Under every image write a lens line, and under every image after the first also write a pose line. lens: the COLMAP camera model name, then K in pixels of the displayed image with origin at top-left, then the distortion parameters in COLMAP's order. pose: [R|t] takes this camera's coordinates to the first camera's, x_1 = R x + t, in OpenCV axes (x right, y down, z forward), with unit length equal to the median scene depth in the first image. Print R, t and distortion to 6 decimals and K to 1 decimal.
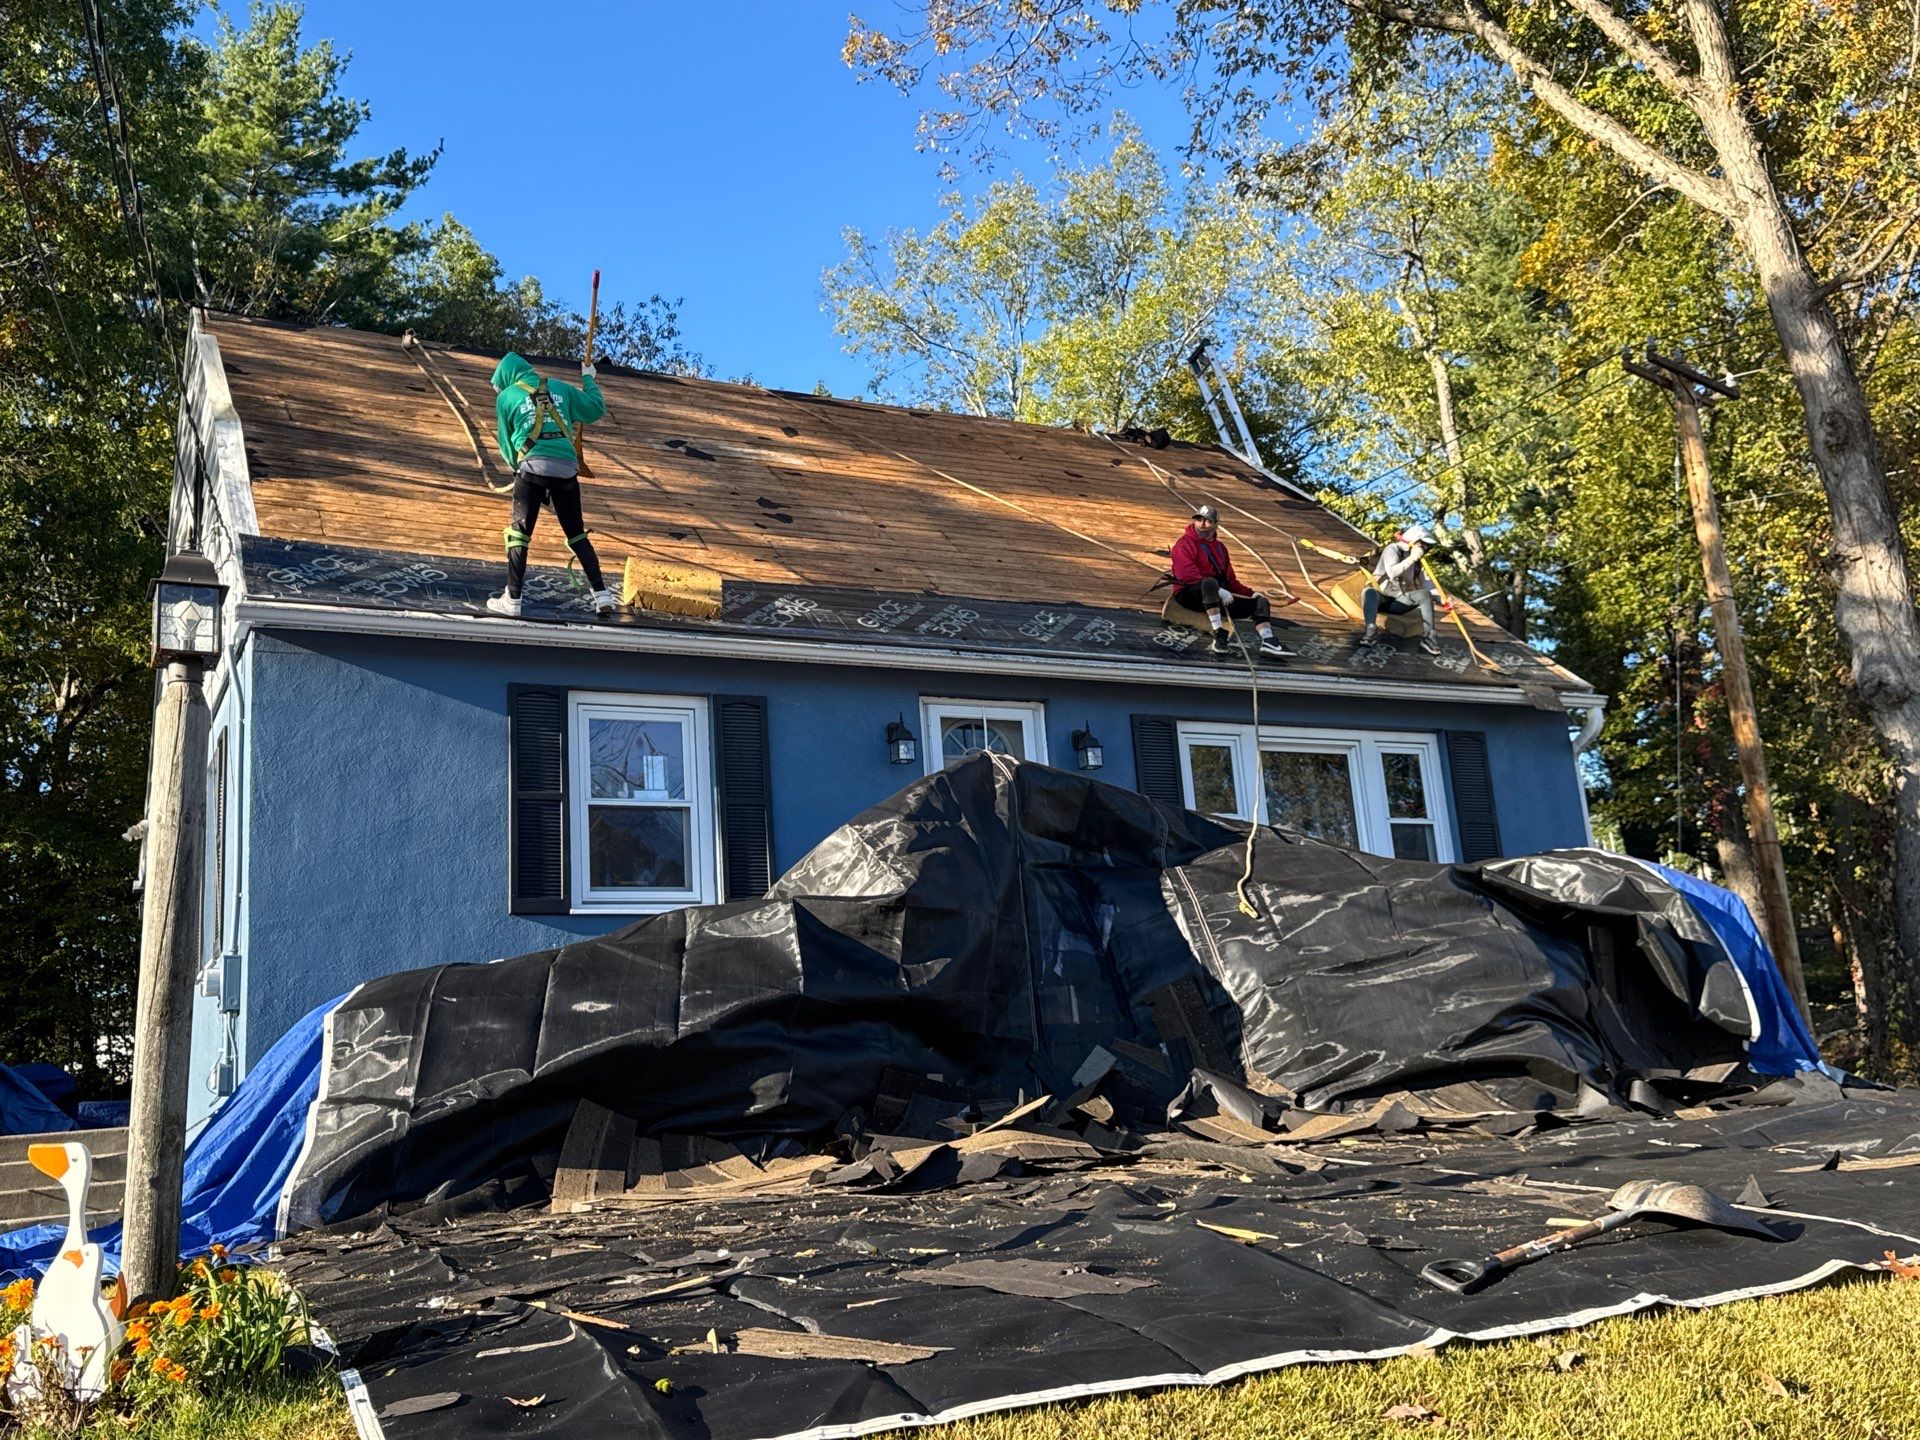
lens RADIAL K [[1870.2, 0, 960.7], [0, 1870.2, 716.5], [0, 0, 1]] dist [0.184025, -0.417516]
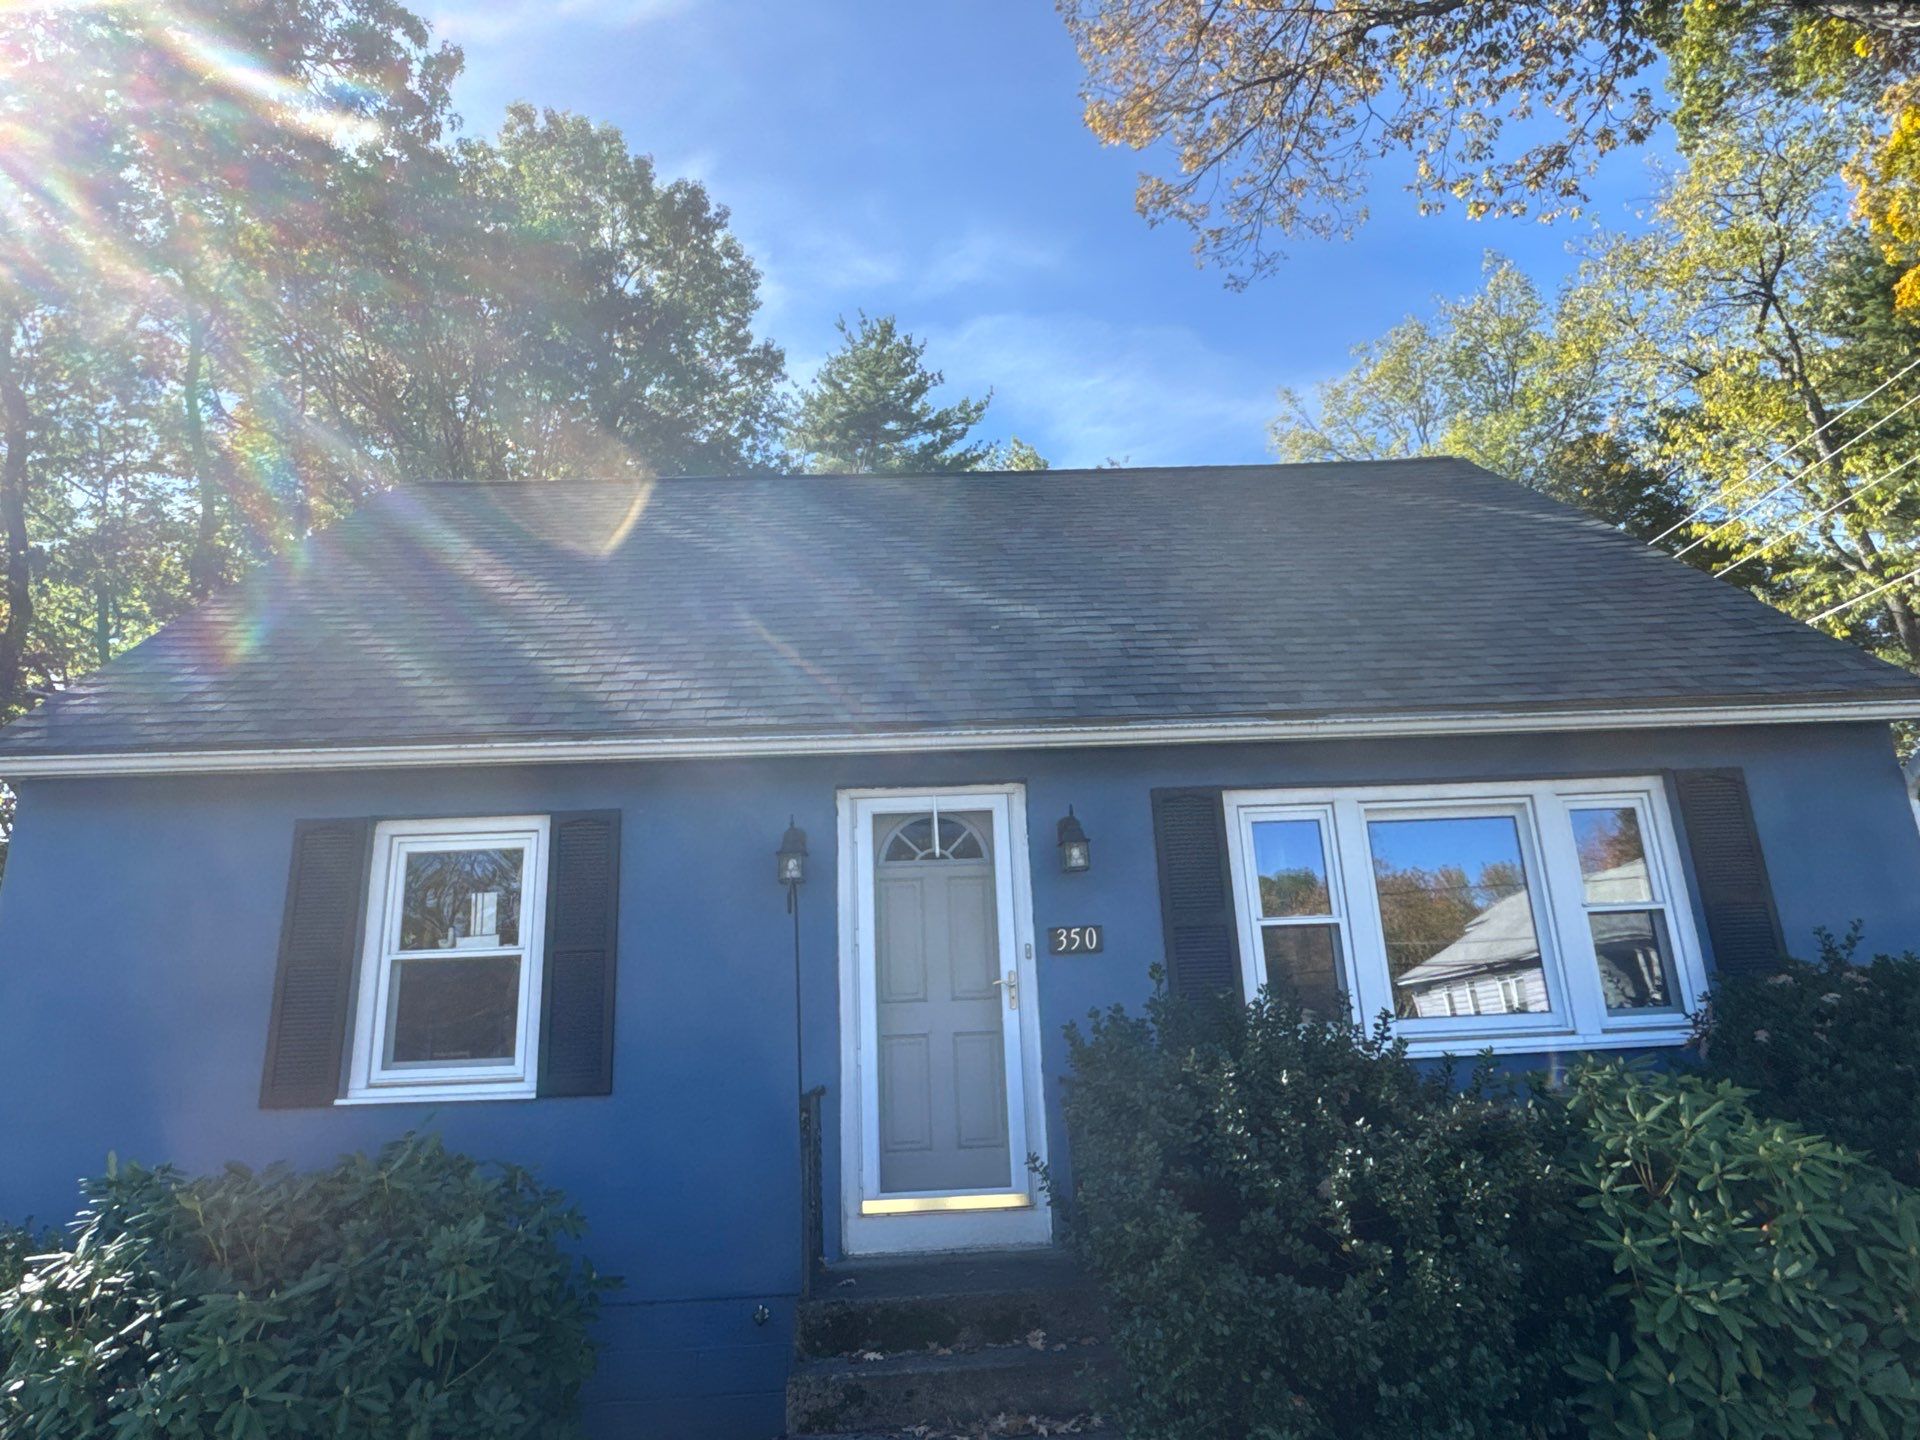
lens RADIAL K [[1229.9, 0, 960.0], [0, 1229.9, 720.0], [0, 0, 1]] dist [0.001352, 0.001623]
pose [[0.912017, -0.092544, -0.399575, 0.248182], [0.078066, 0.995570, -0.052396, -0.009989], [0.402654, 0.016593, 0.915202, 0.597997]]
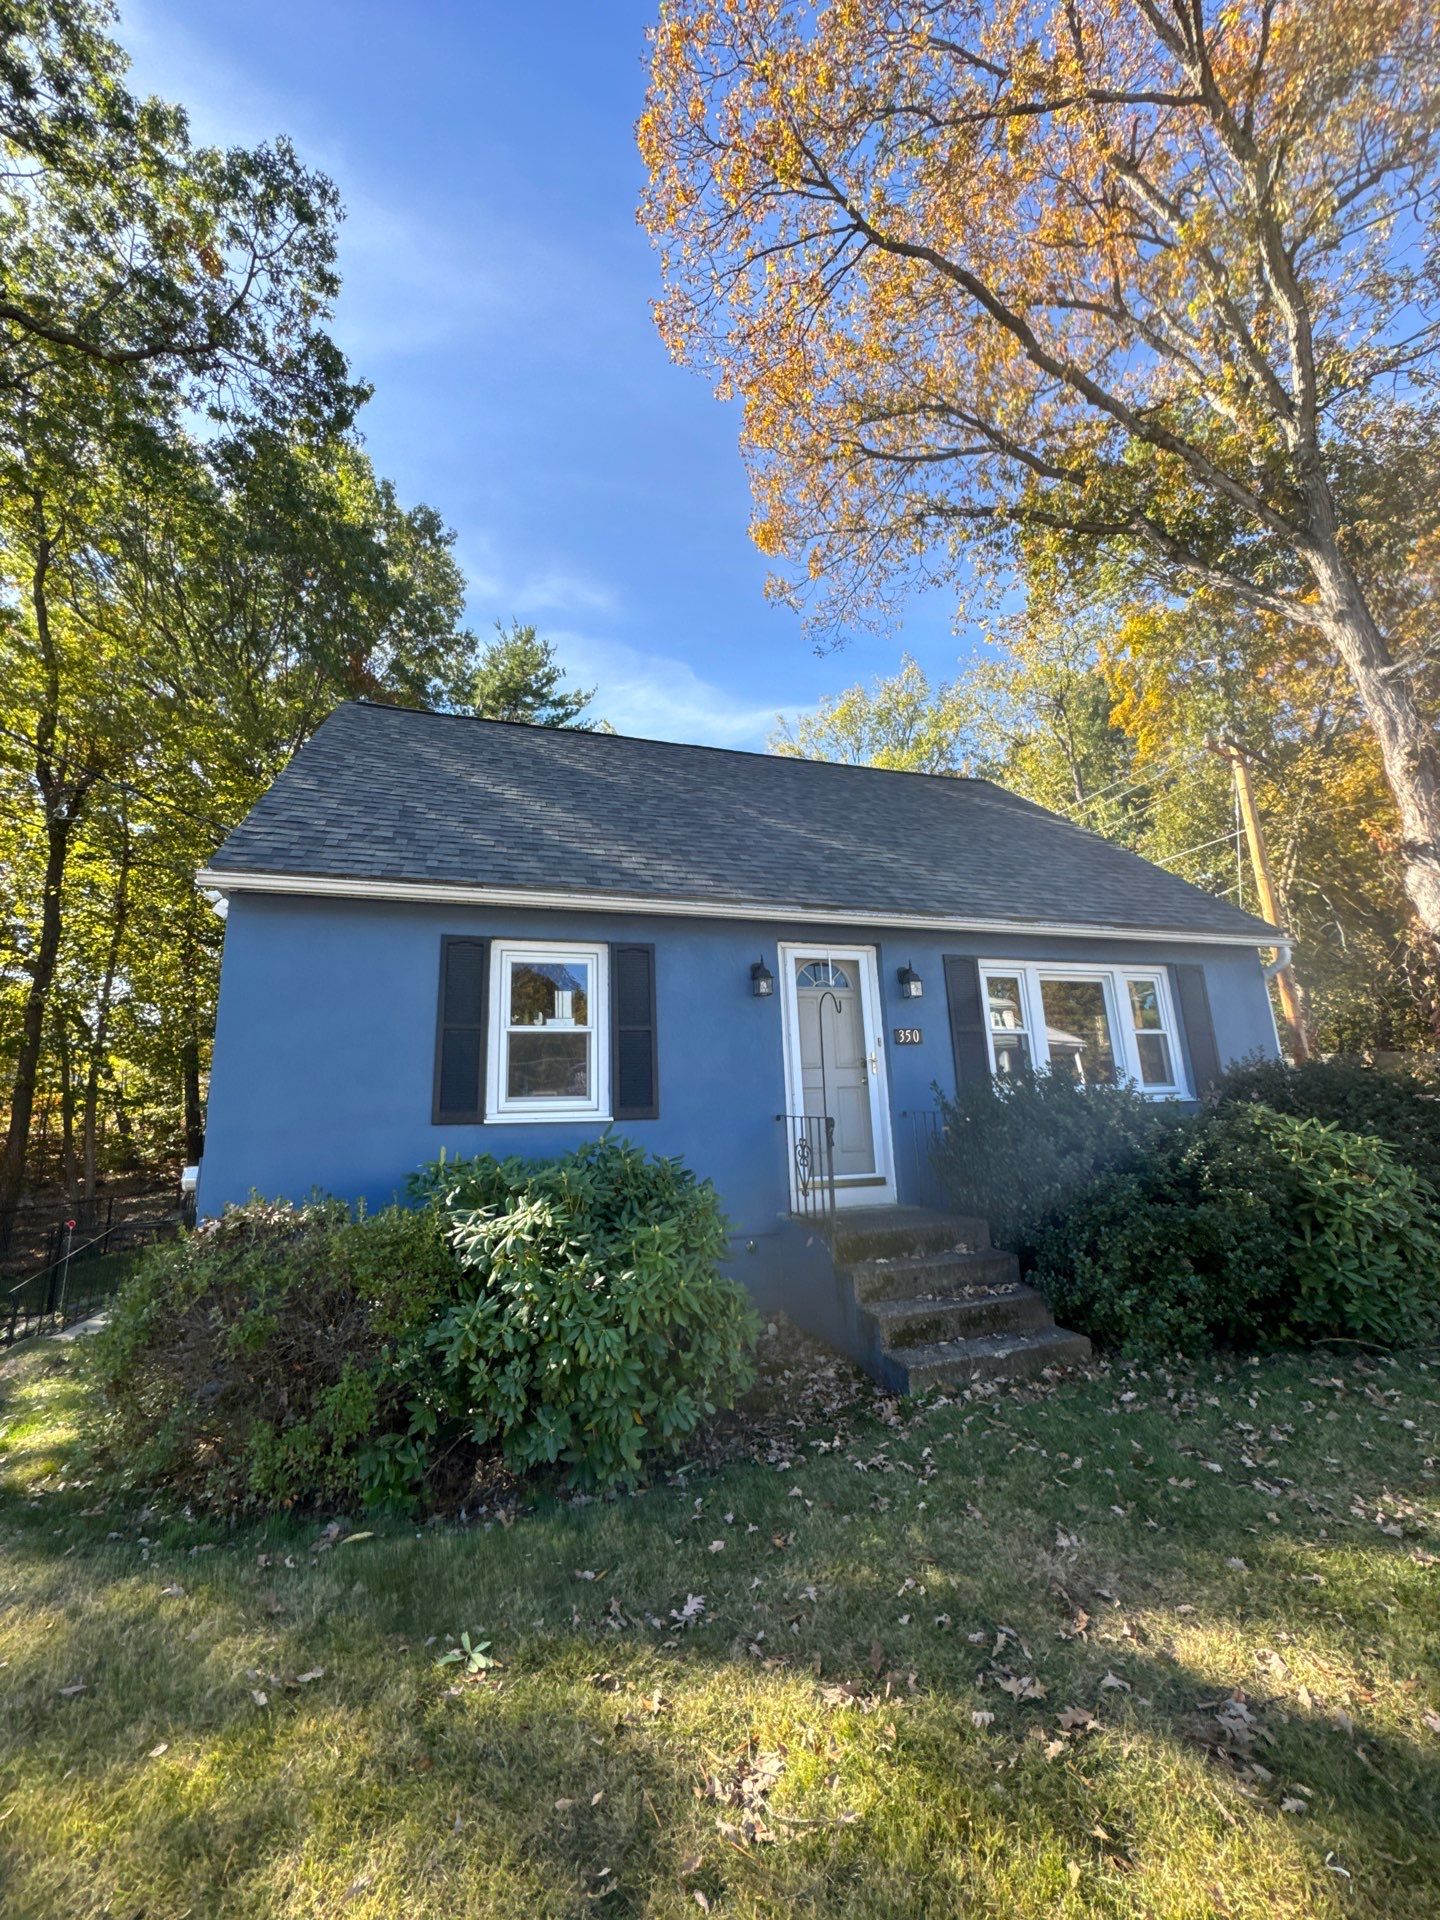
lens RADIAL K [[771.5, 0, 724.9], [0, 771.5, 959.7], [0, 0, 1]] dist [-0.000378, -0.000652]
pose [[0.990131, 0.001455, -0.140135, 0.017135], [0.002382, 0.999627, 0.027213, -0.014286], [0.140123, -0.027278, 0.989758, 0.505833]]
